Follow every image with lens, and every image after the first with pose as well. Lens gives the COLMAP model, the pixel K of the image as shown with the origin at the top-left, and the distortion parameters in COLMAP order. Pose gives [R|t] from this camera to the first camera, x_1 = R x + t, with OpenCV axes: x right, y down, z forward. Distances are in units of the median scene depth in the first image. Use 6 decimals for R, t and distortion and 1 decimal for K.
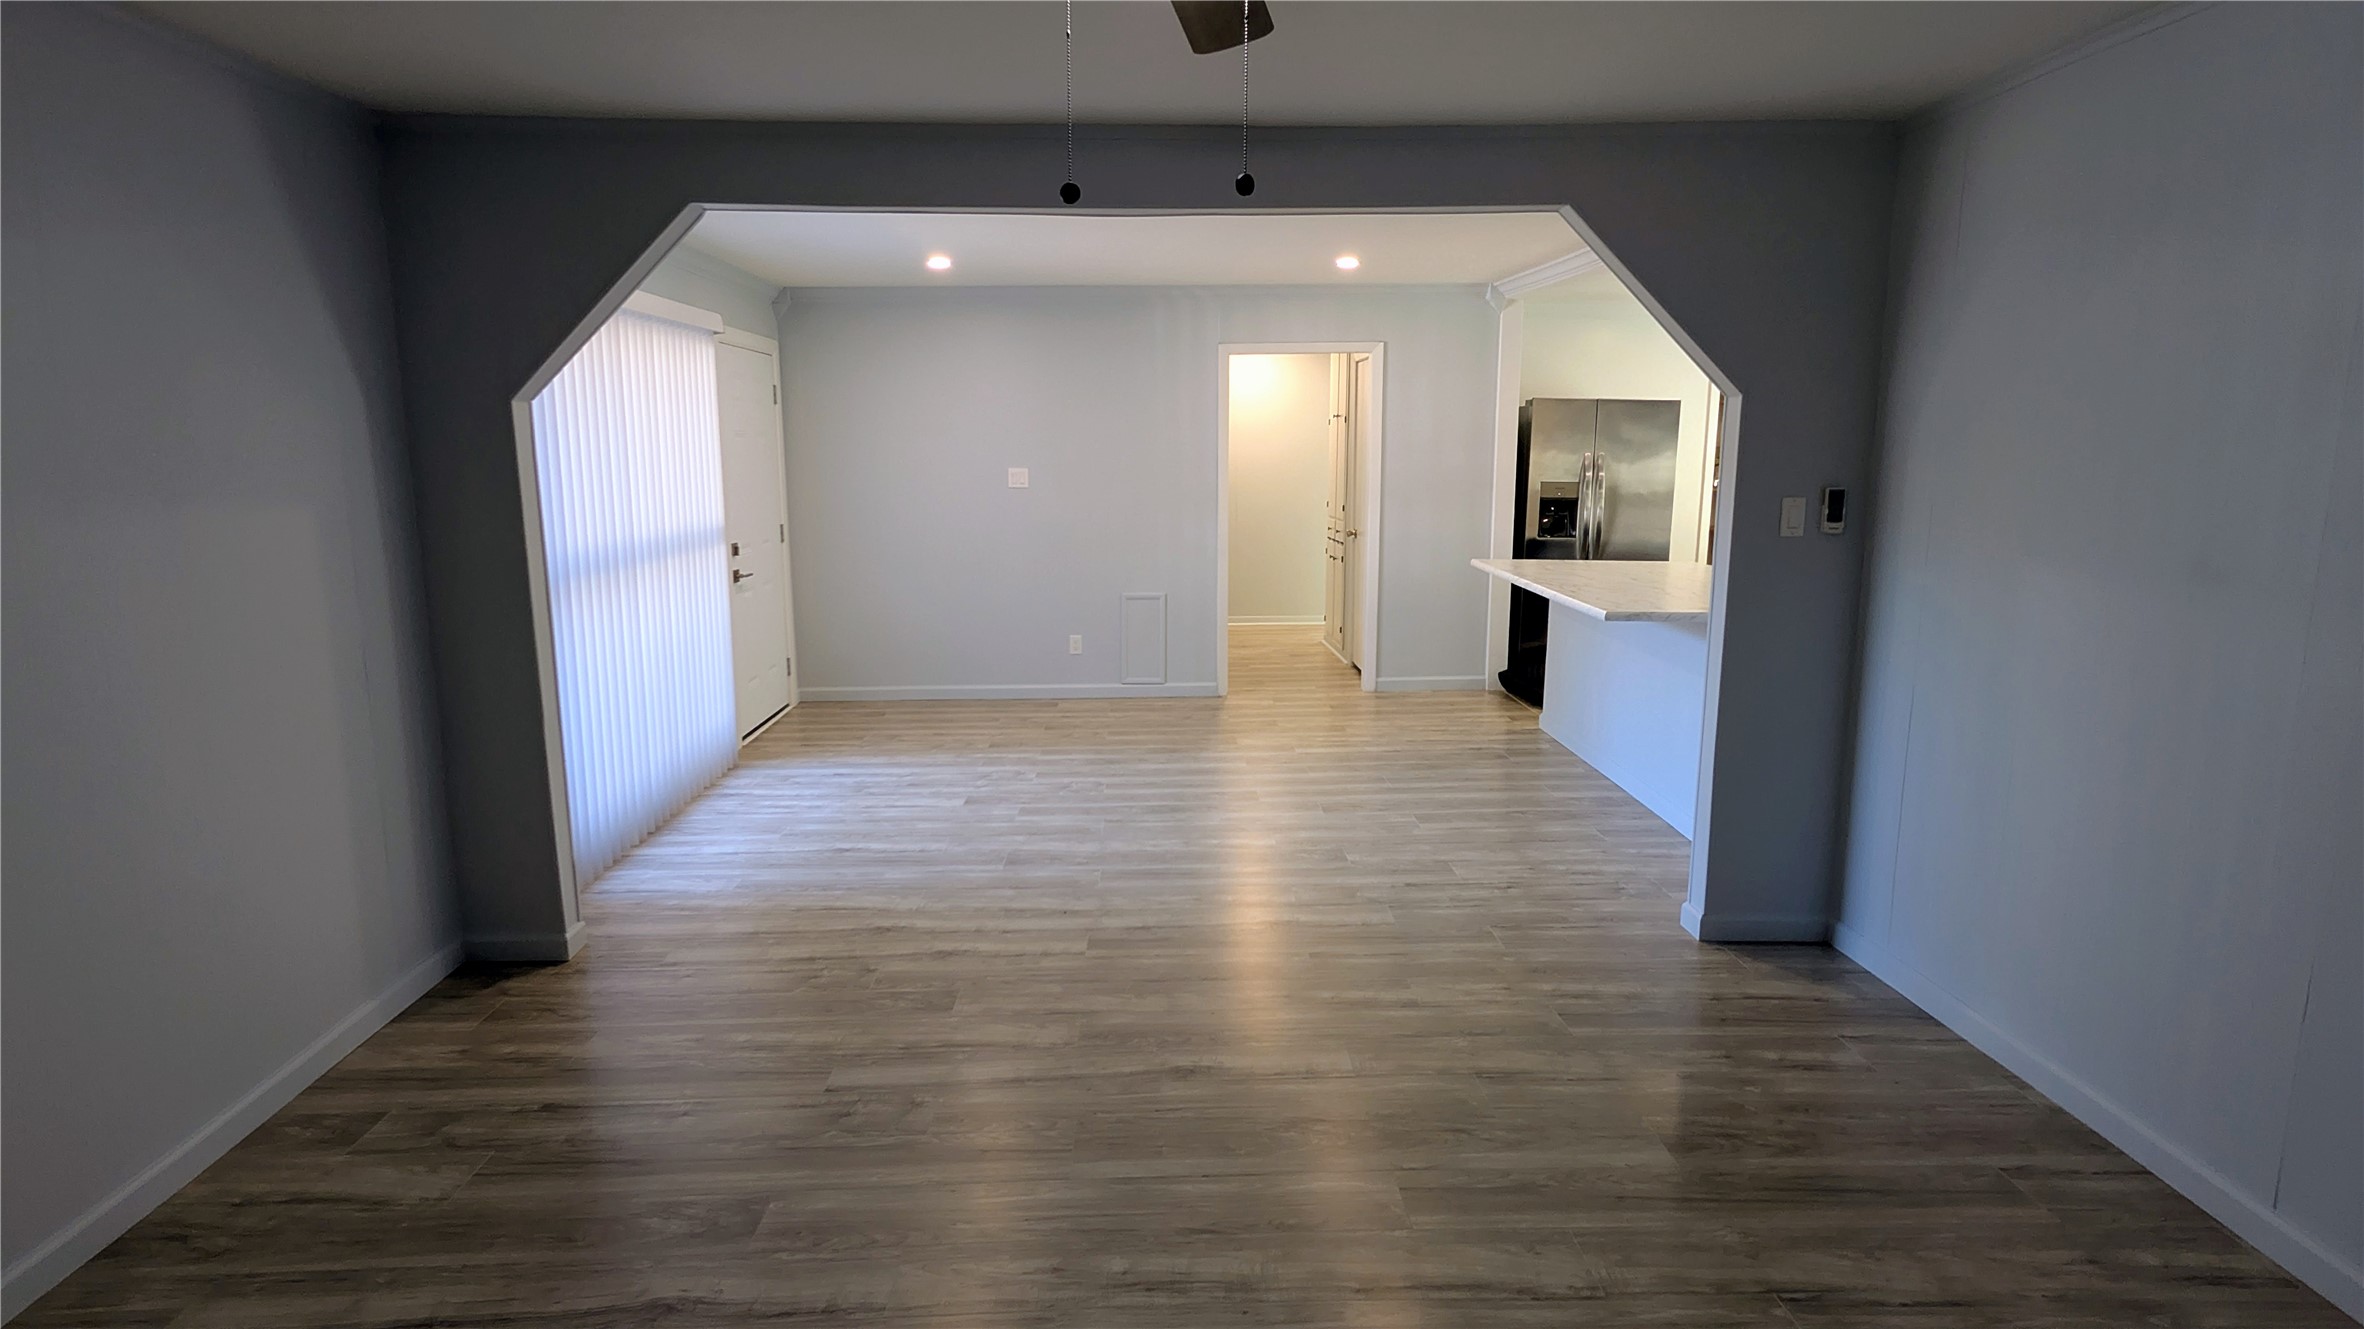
lens RADIAL K [[1210.5, 0, 1186.7], [0, 1210.5, 653.4], [0, 0, 1]] dist [0.000049, 0.001430]
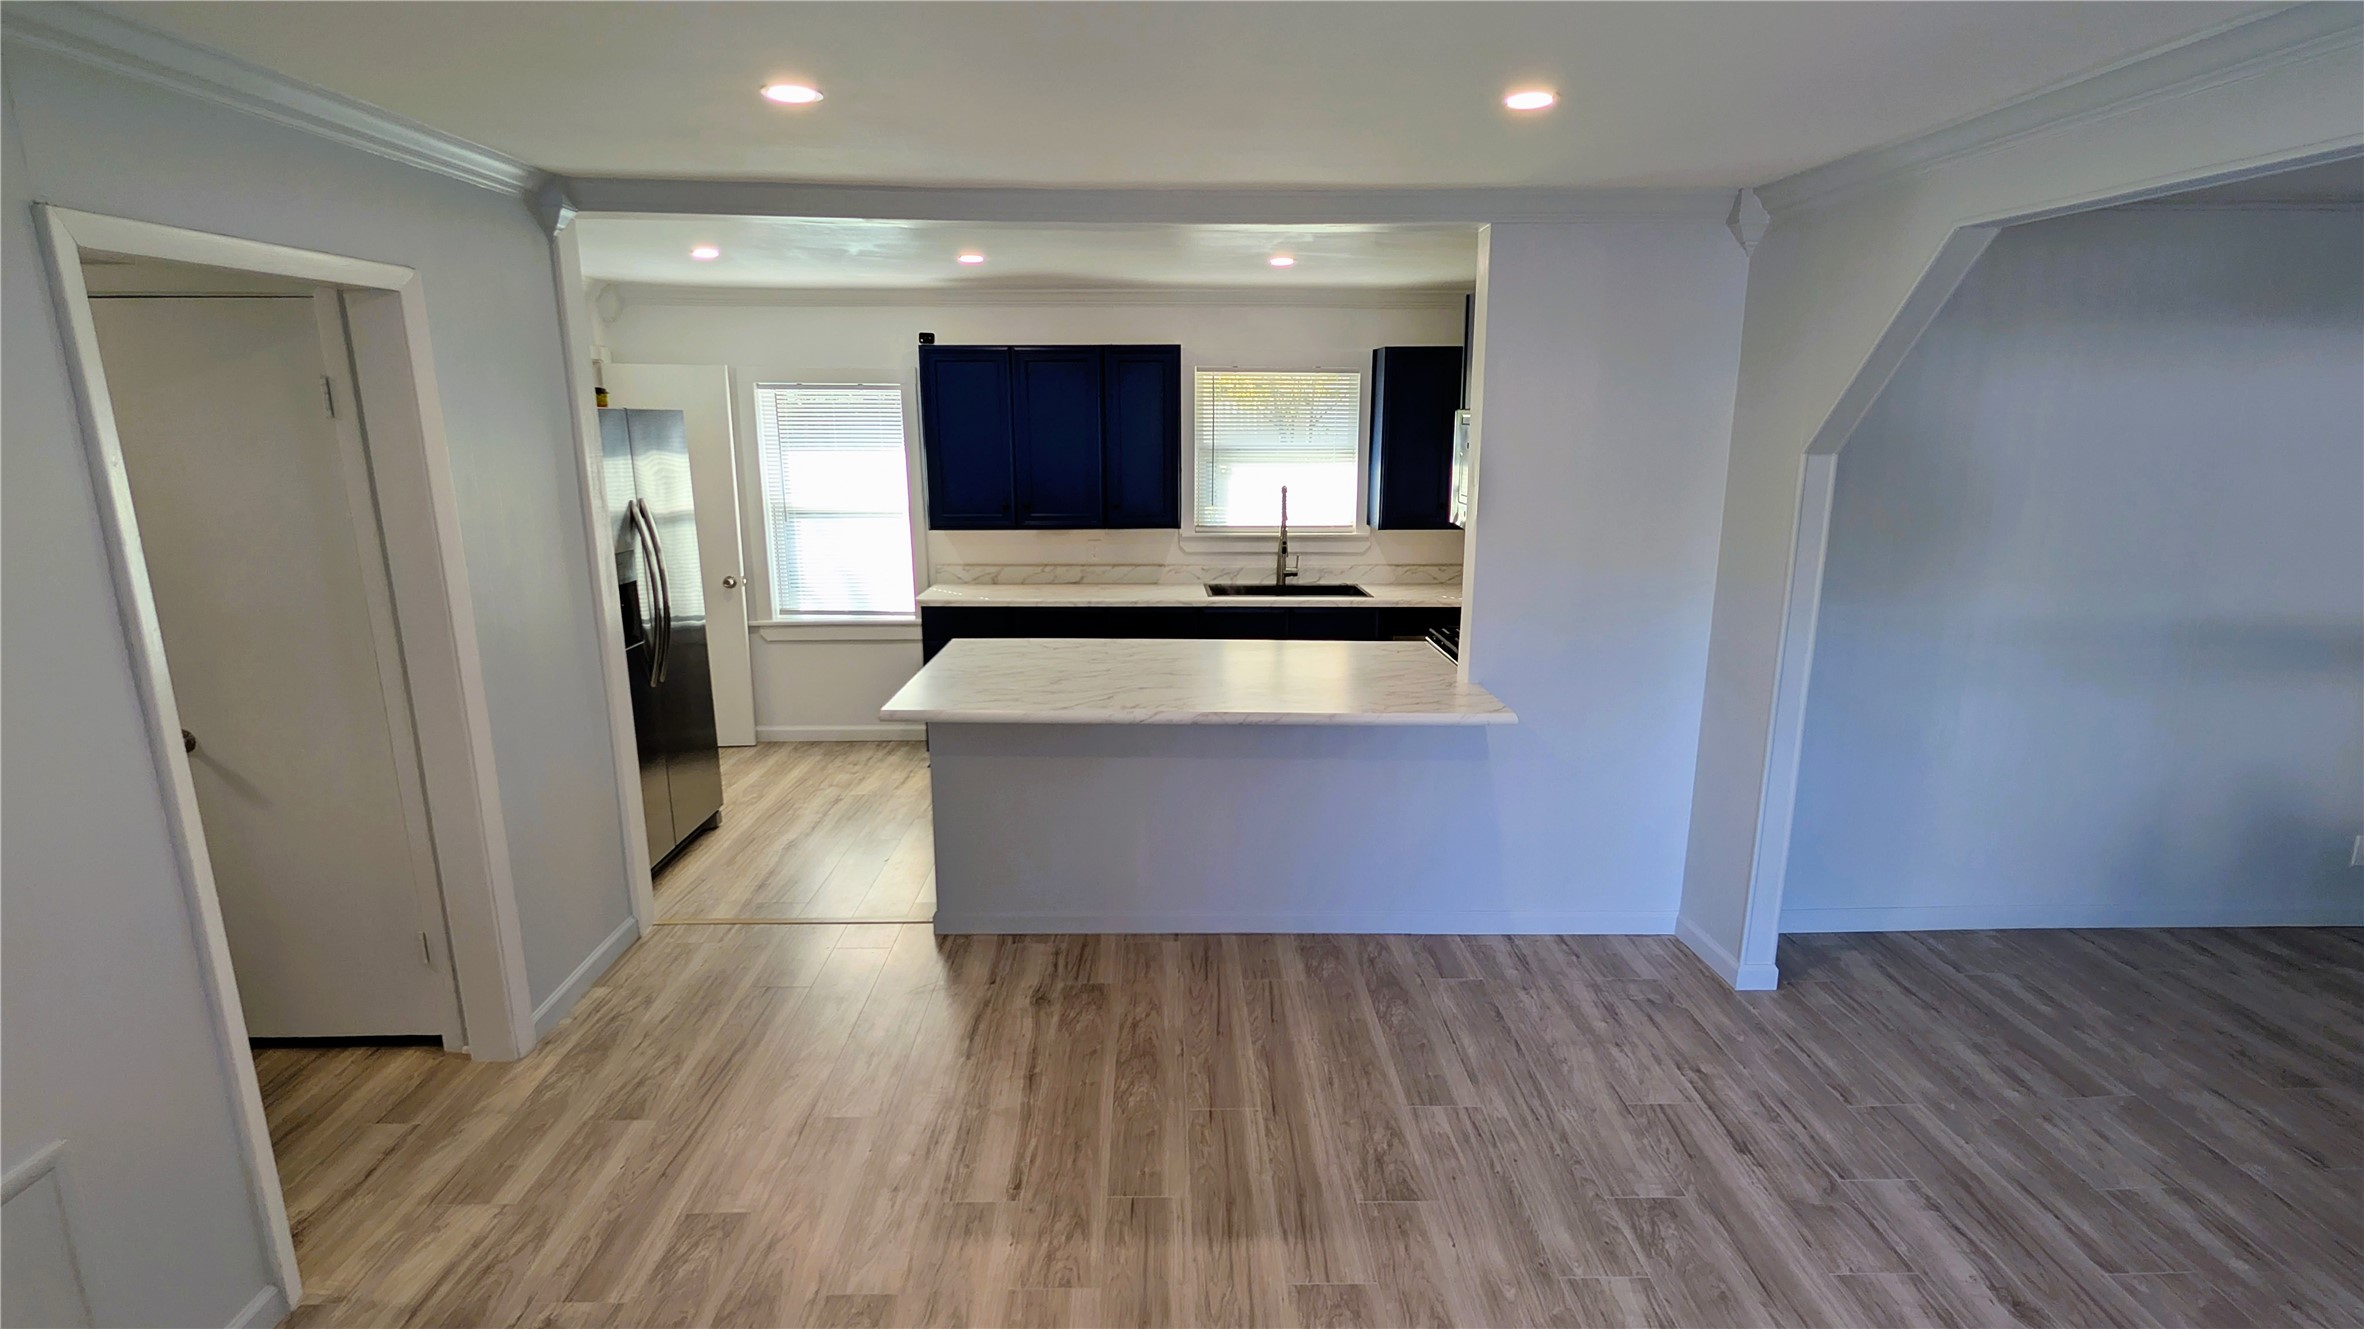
lens RADIAL K [[1134.8, 0, 1170.3], [0, 1134.8, 677.0], [0, 0, 1]] dist [-0.005863, -0.000019]
pose [[0.018254, -0.223441, 0.974547, -0.425538], [0.169582, 0.961279, 0.217222, -0.288259], [-0.985347, 0.161301, 0.055439, 1.316119]]
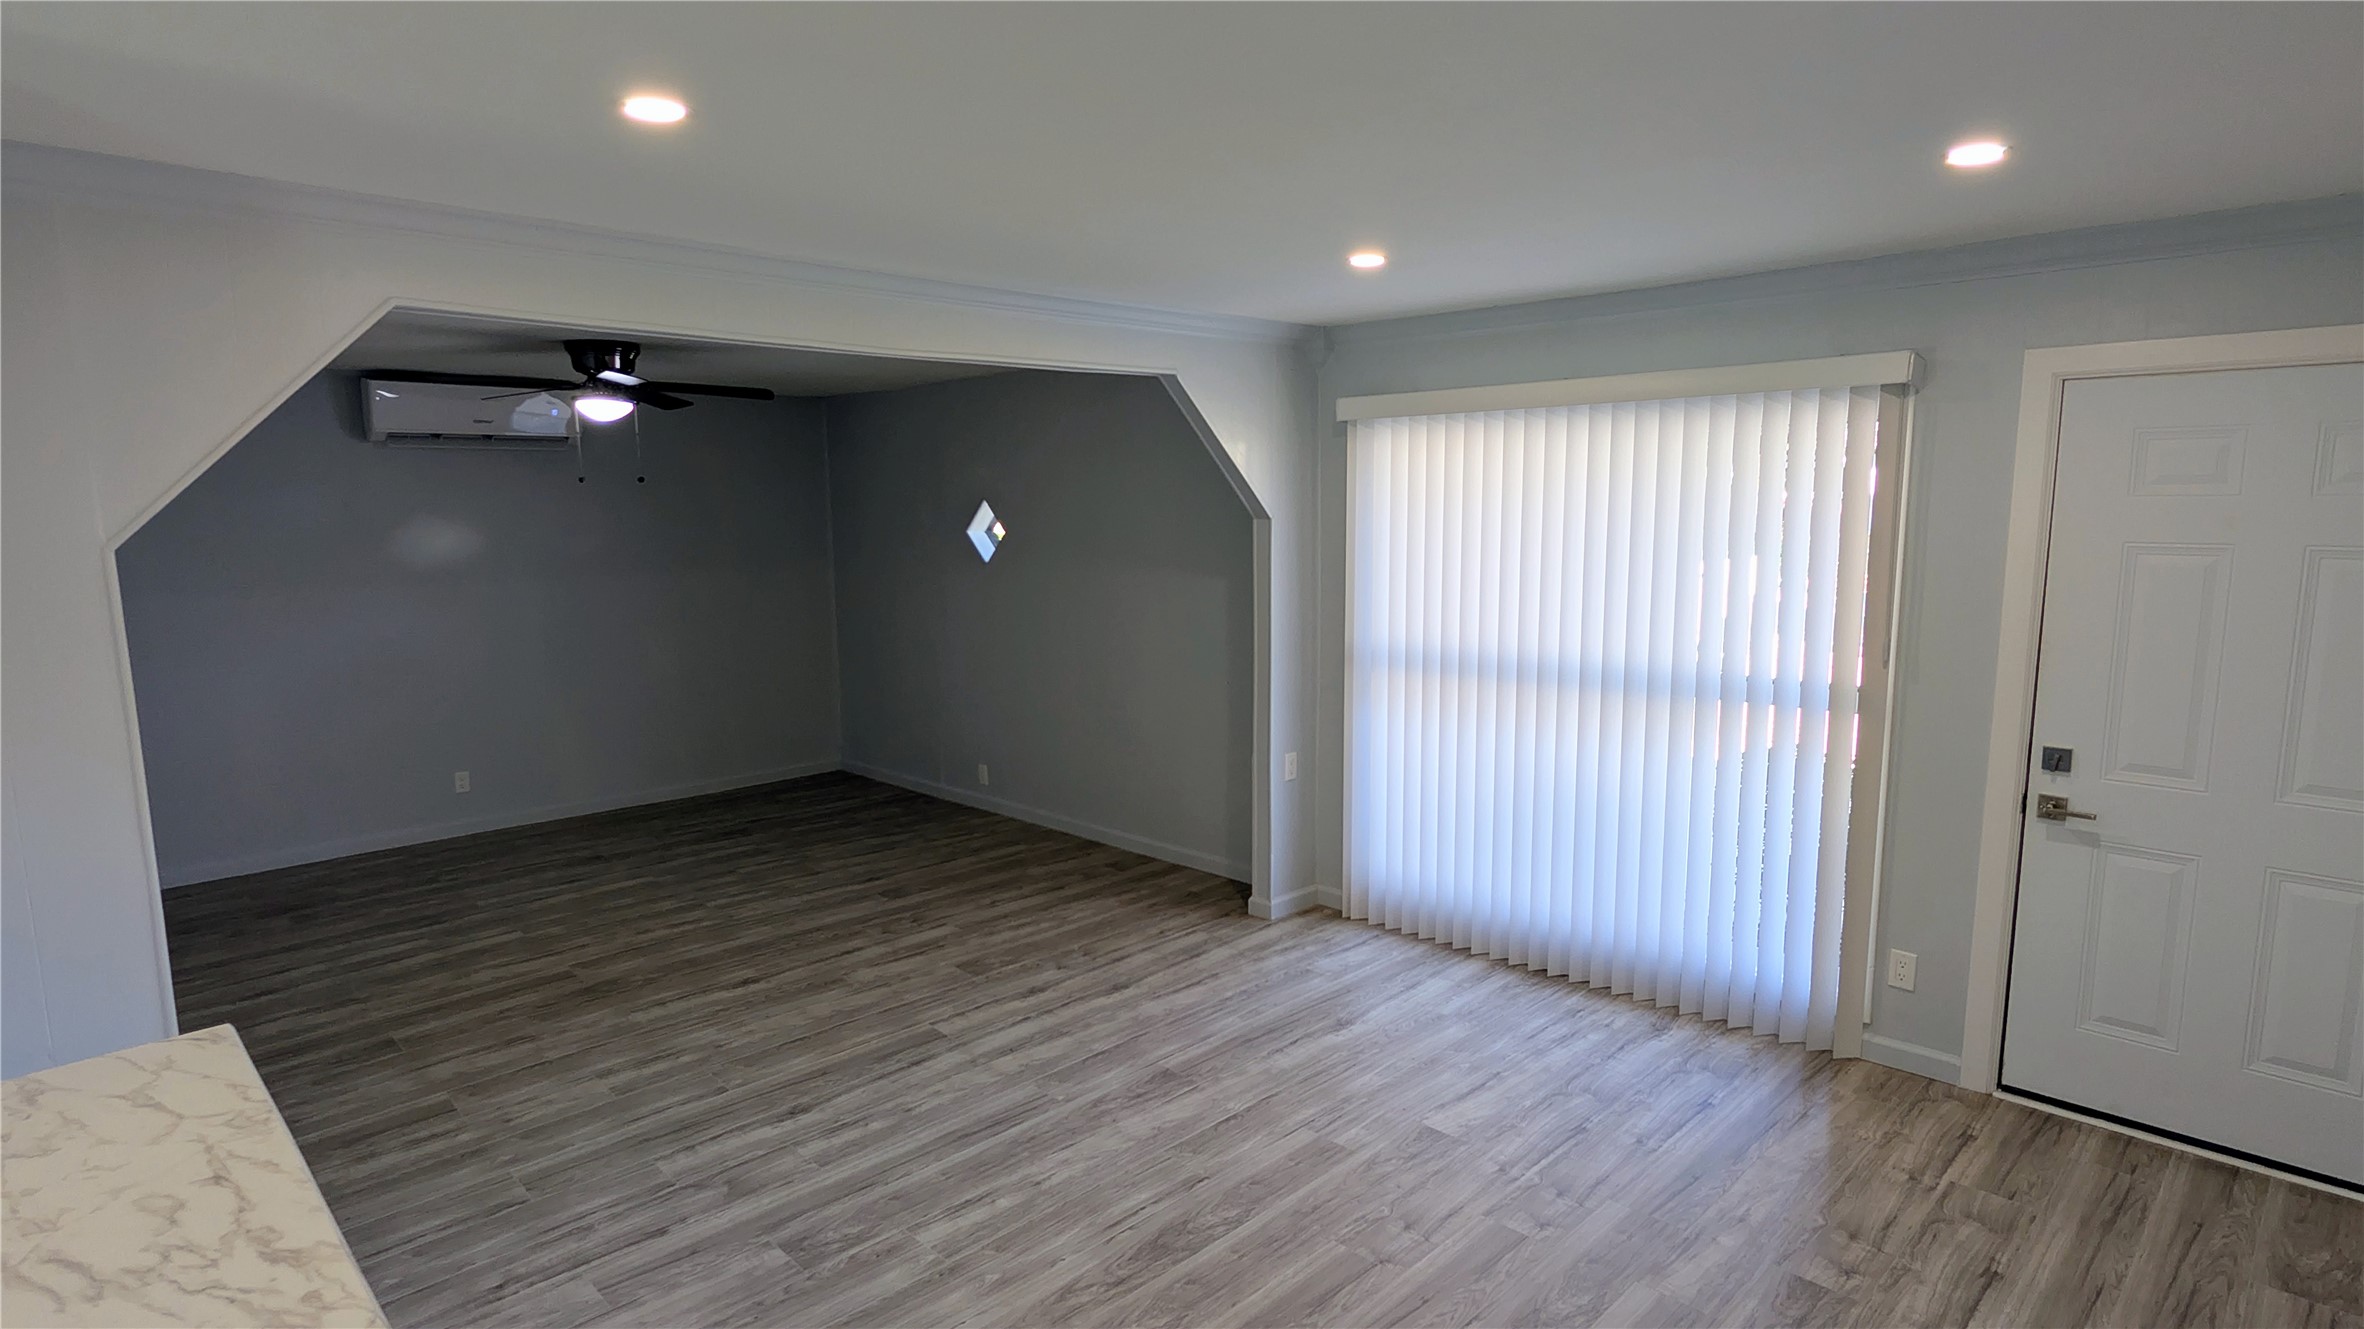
lens RADIAL K [[1210.5, 0, 1179.8], [0, 1210.5, 677.3], [0, 0, 1]] dist [0.000049, 0.001430]
pose [[-0.734687, 0.112125, -0.669076, 0.414694], [-0.101905, 0.956817, 0.272243, -0.348260], [0.670709, 0.268195, -0.691535, 1.679512]]
